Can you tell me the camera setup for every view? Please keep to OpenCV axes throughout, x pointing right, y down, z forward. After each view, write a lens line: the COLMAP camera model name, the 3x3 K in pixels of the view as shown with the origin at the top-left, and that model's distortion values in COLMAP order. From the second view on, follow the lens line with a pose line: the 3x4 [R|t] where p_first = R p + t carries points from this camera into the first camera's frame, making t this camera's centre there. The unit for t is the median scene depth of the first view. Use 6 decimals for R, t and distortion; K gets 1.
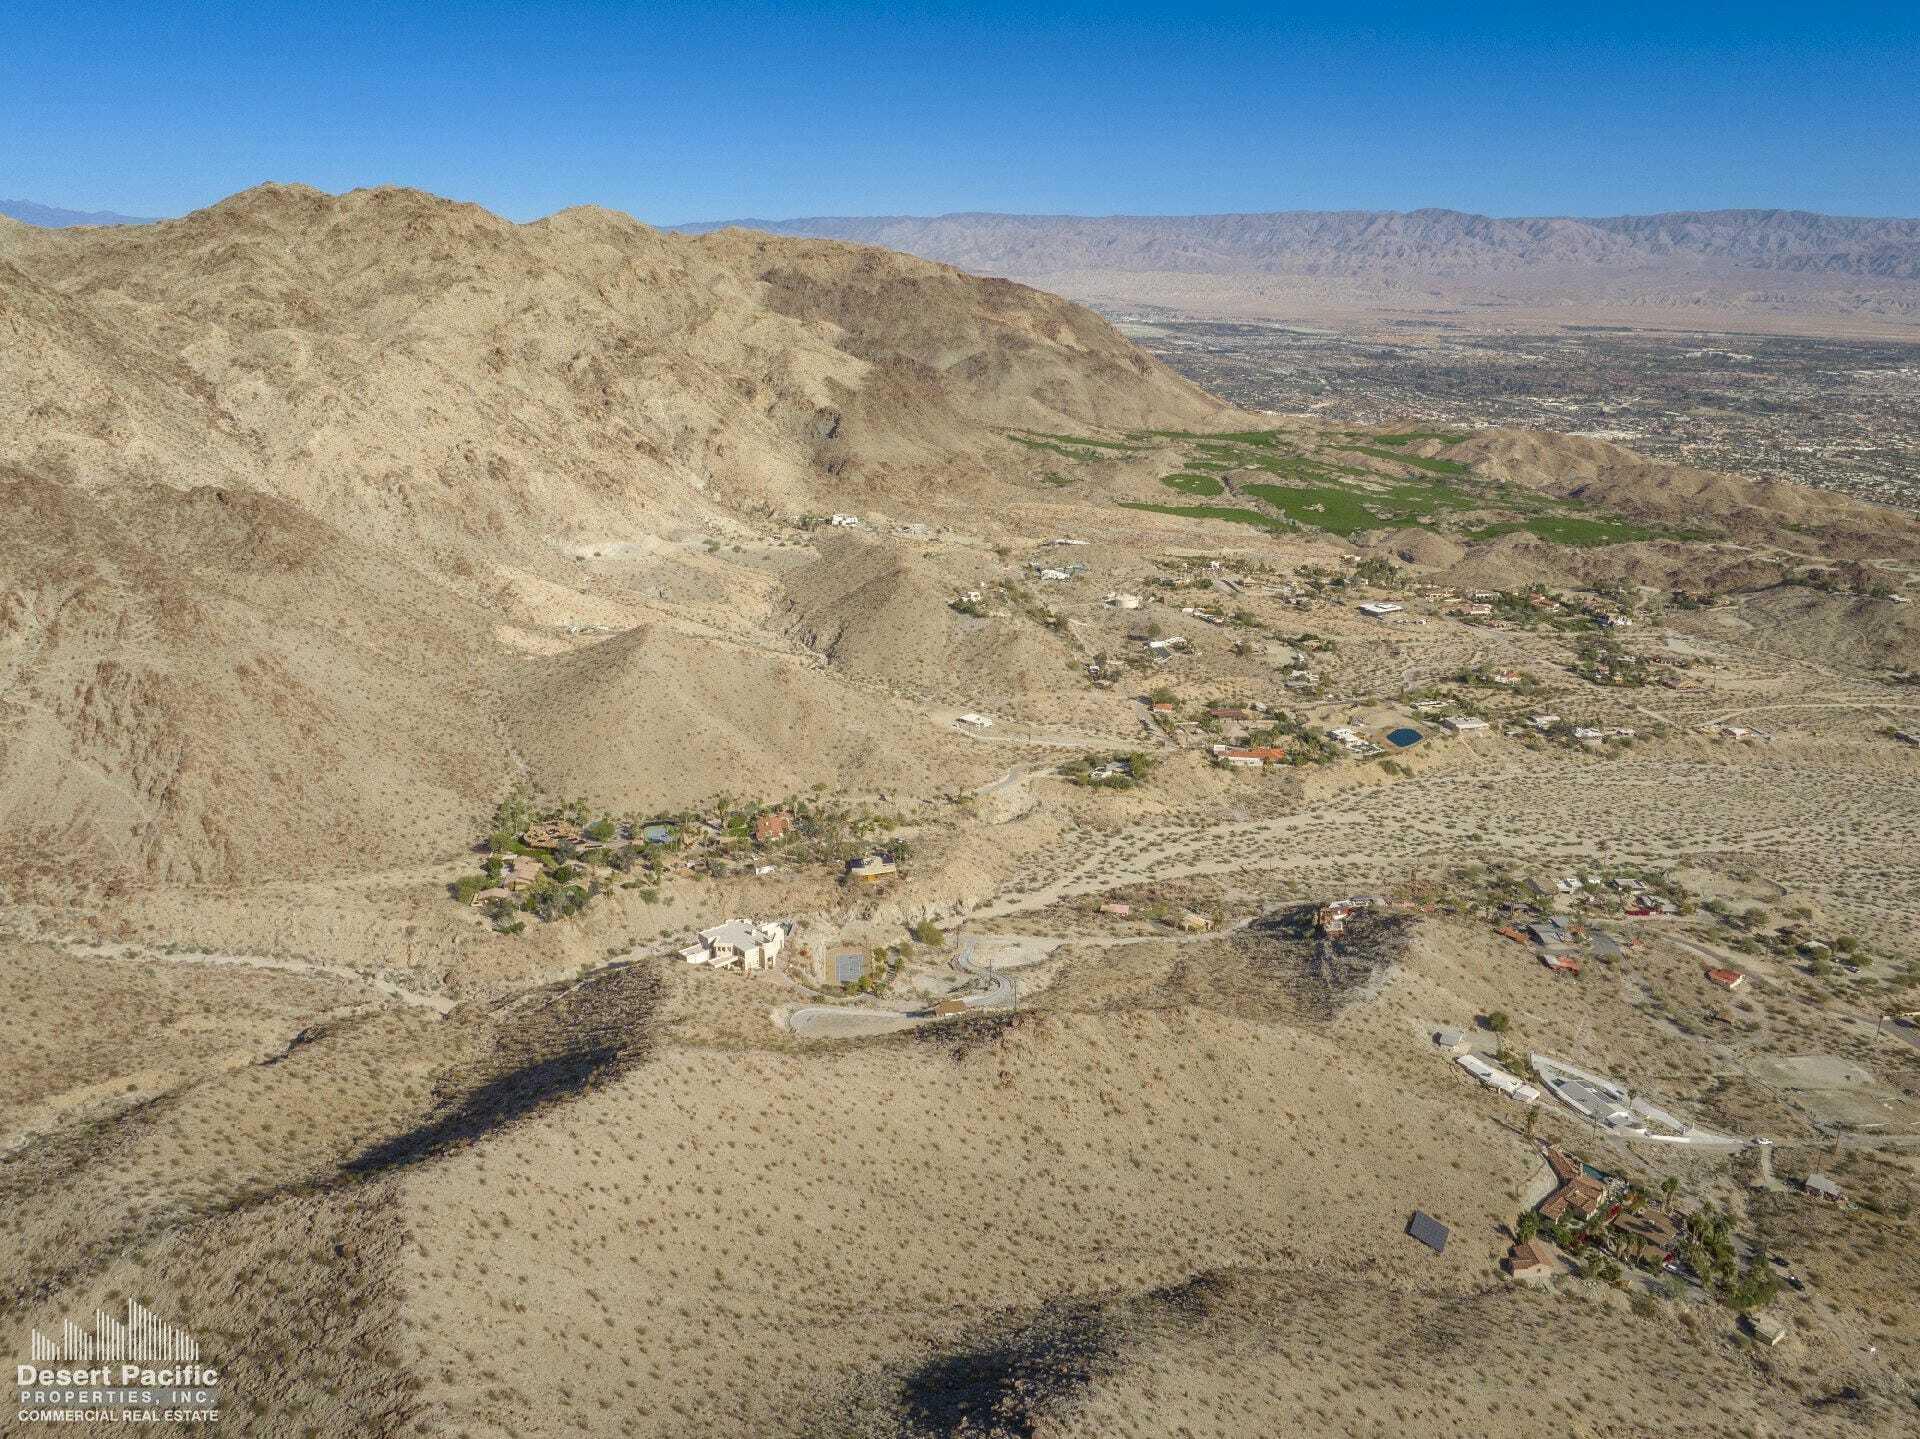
lens RADIAL K [[1479.2, 0, 975.0], [0, 1479.2, 738.1], [0, 0, 1]] dist [-0.028067, -0.010804]
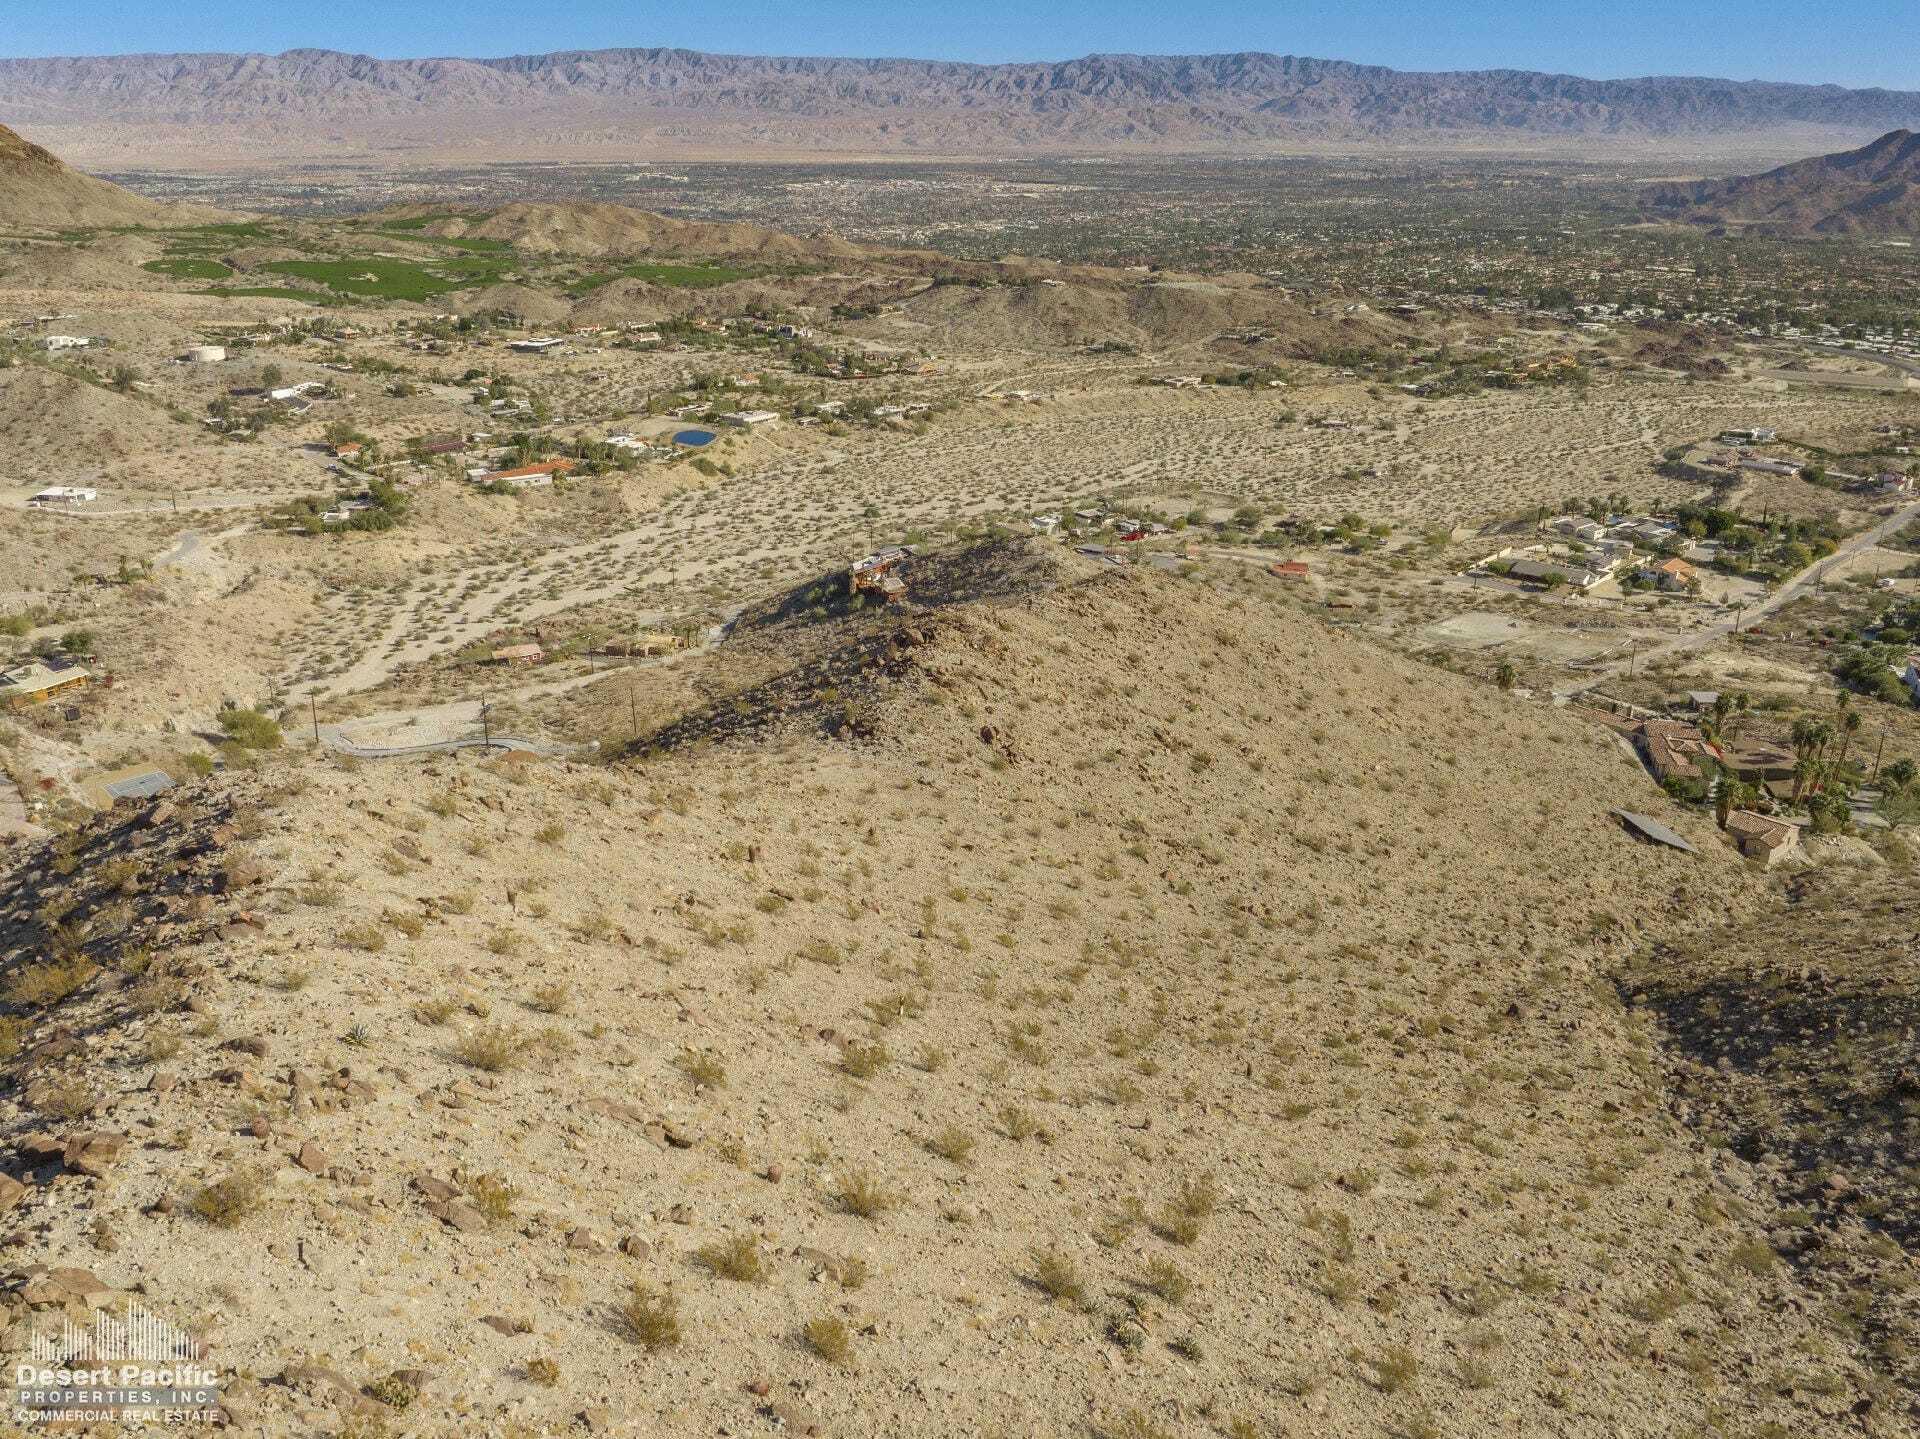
lens RADIAL K [[1567.8, 0, 958.8], [0, 1567.8, 711.2], [0, 0, 1]] dist [-0.057052, 0.013825]
pose [[0.787953, -0.214900, 0.577016, -0.045033], [0.184608, 0.976459, 0.111572, 0.034436], [-0.587410, 0.018609, 0.809076, 0.131517]]
